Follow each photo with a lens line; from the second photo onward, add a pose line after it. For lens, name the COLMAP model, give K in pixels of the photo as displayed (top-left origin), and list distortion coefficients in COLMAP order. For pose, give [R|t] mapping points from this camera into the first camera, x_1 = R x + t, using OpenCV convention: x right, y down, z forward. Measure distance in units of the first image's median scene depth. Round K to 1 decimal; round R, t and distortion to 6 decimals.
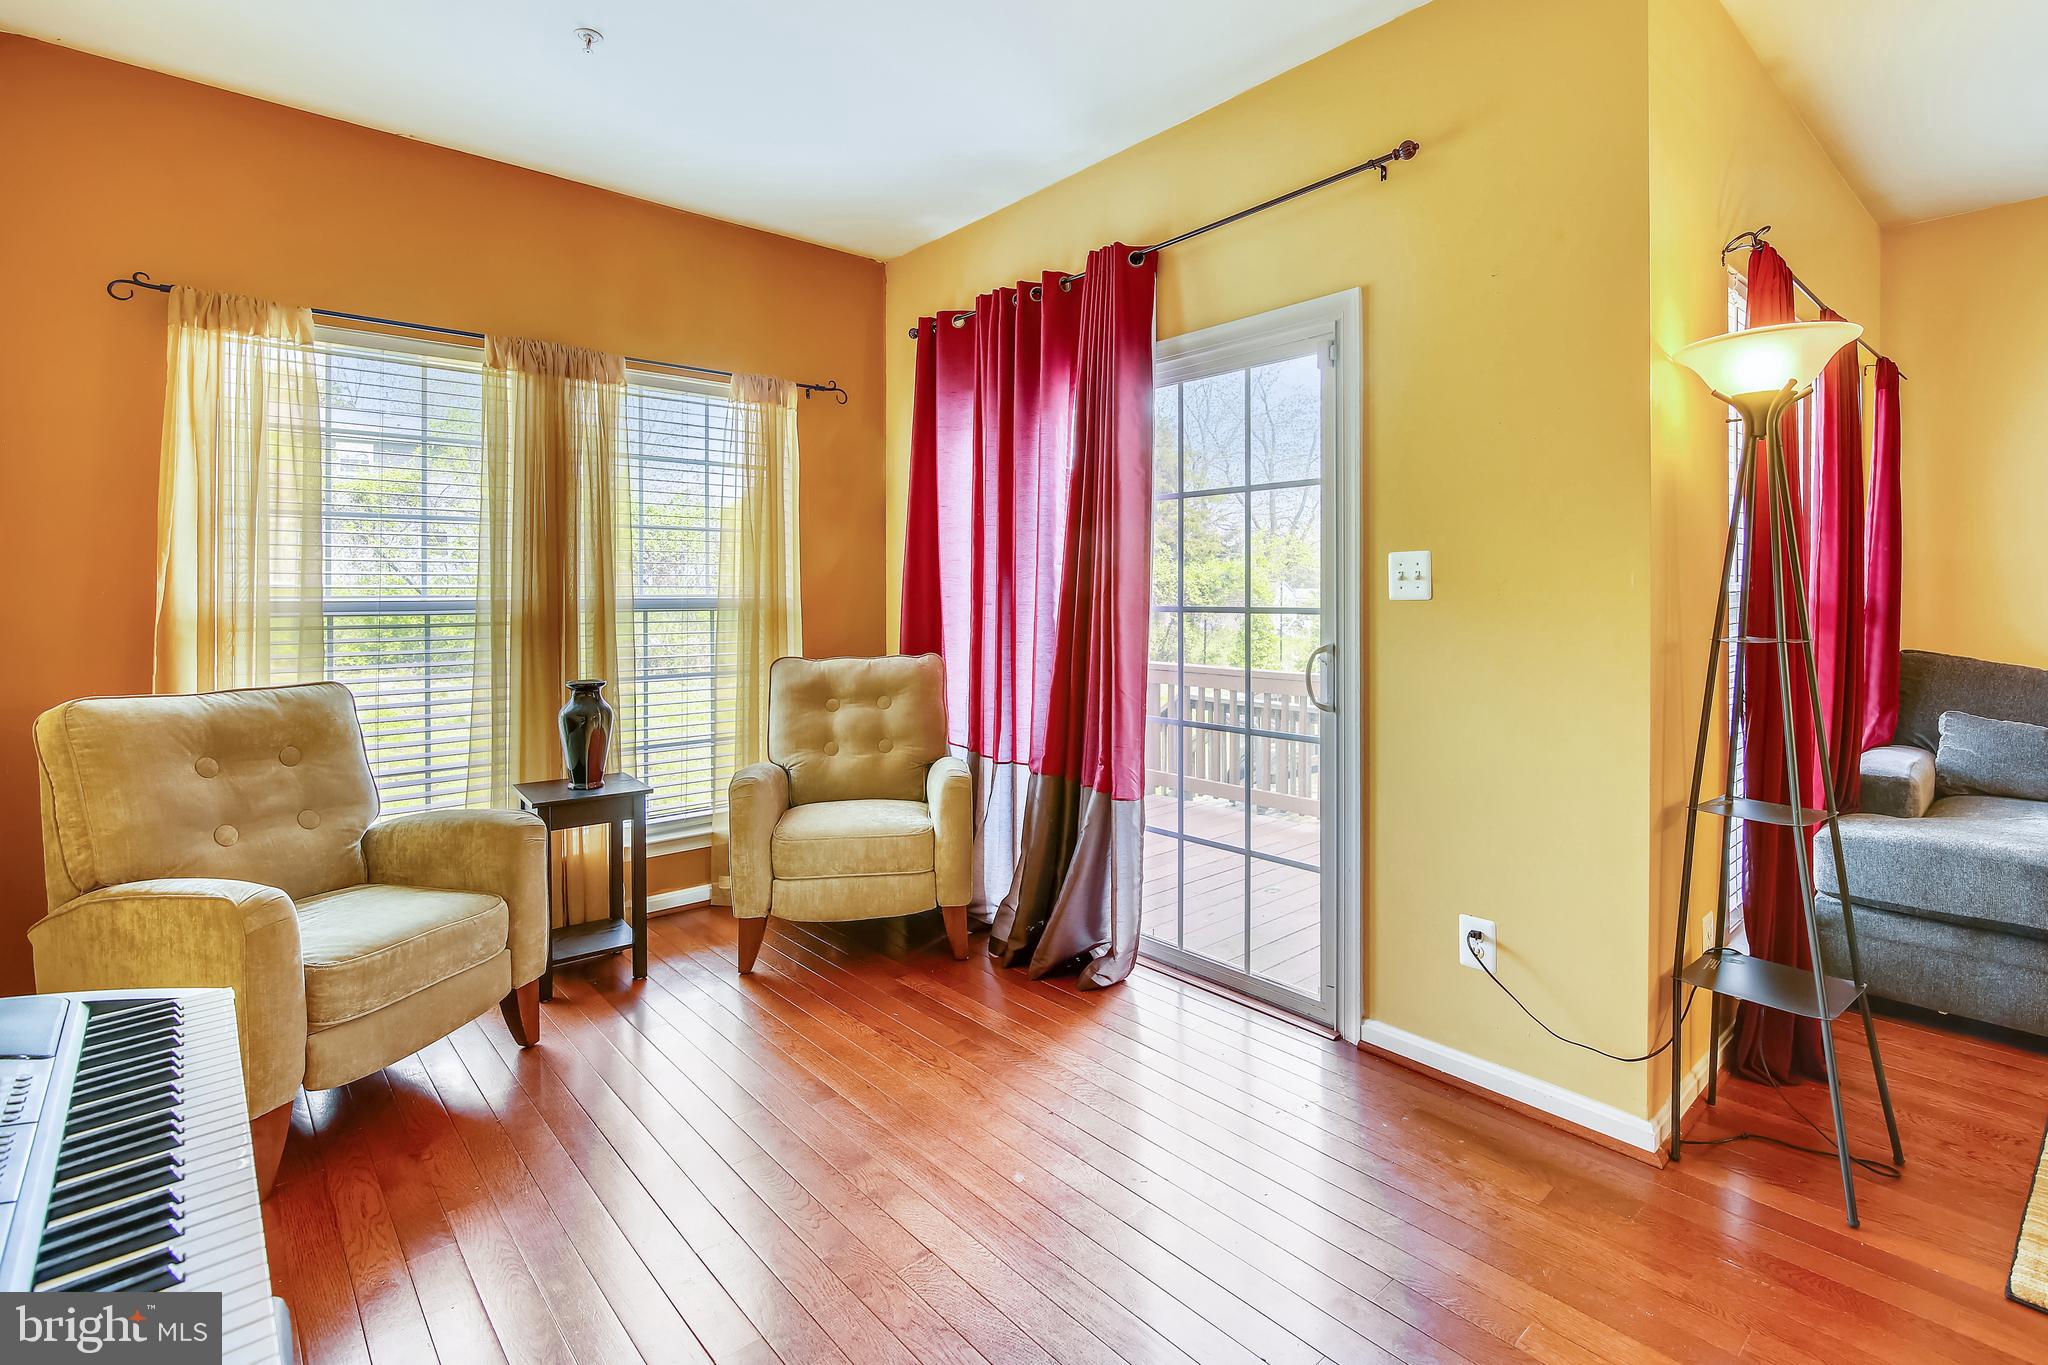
lens RADIAL K [[950.1, 0, 1017.0], [0, 950.1, 596.5], [0, 0, 1]] dist [0.000490, 0.000333]
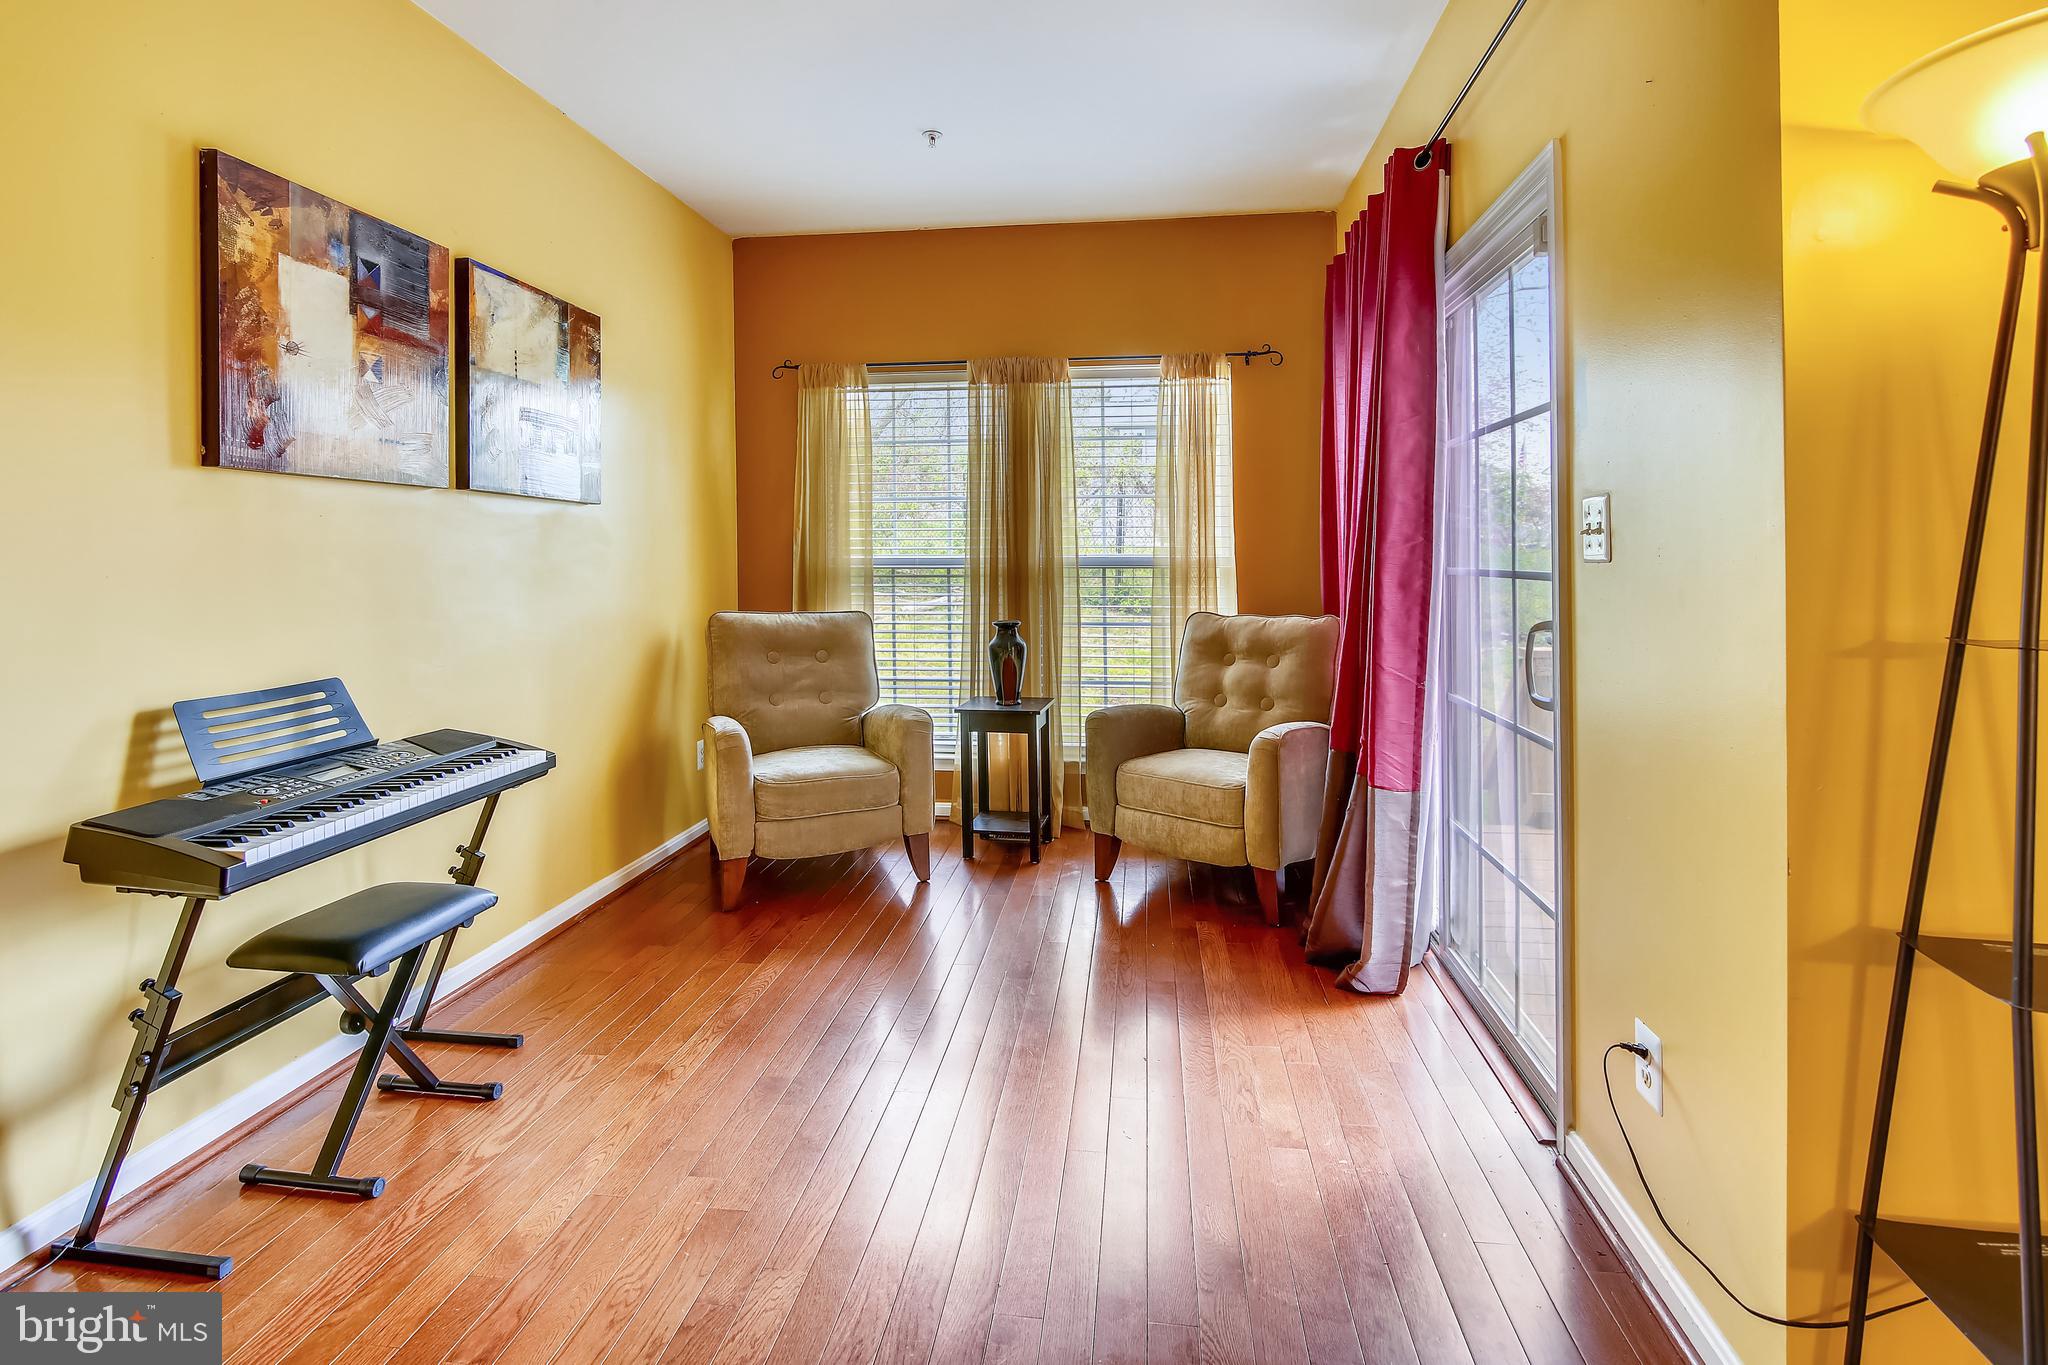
lens RADIAL K [[949.0, 0, 1026.8], [0, 949.0, 569.0], [0, 0, 1]] dist [0.001698, 0.000617]
pose [[0.674732, 0.013370, -0.737942, 0.496875], [-0.003824, 0.999886, 0.014620, -0.000038], [0.738053, -0.007042, 0.674706, 0.154558]]
